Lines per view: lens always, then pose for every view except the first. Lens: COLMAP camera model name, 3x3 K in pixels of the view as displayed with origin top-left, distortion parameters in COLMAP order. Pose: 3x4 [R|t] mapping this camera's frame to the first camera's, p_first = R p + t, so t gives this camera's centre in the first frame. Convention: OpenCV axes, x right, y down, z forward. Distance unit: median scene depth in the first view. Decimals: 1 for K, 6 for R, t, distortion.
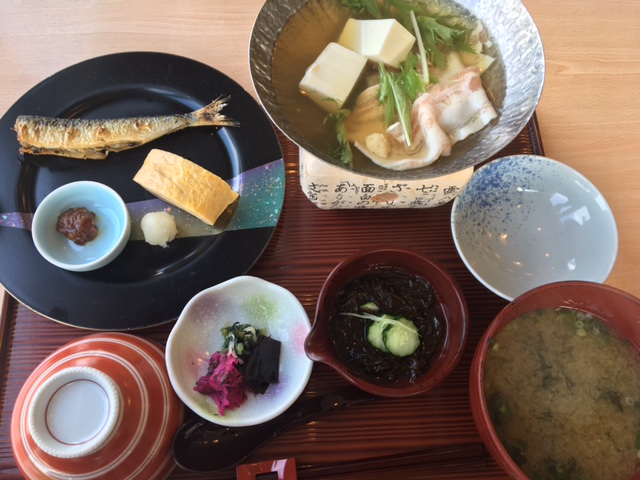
lens RADIAL K [[550.3, 0, 320.0], [0, 550.3, 240.0], [0, 0, 1]] dist [0.015952, -0.014949]
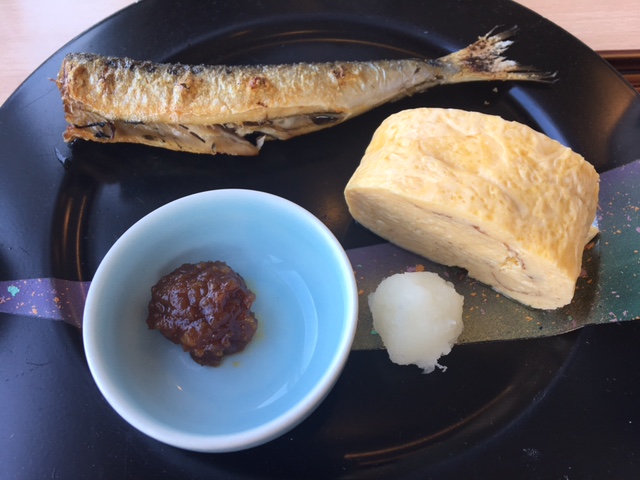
lens RADIAL K [[550.3, 0, 320.0], [0, 550.3, 240.0], [0, 0, 1]] dist [0.015952, -0.014949]
pose [[0.998011, -0.017426, -0.060581, -0.312885], [0.006833, 0.985273, -0.170851, -0.008734], [0.062666, 0.170097, 0.983433, 0.588342]]
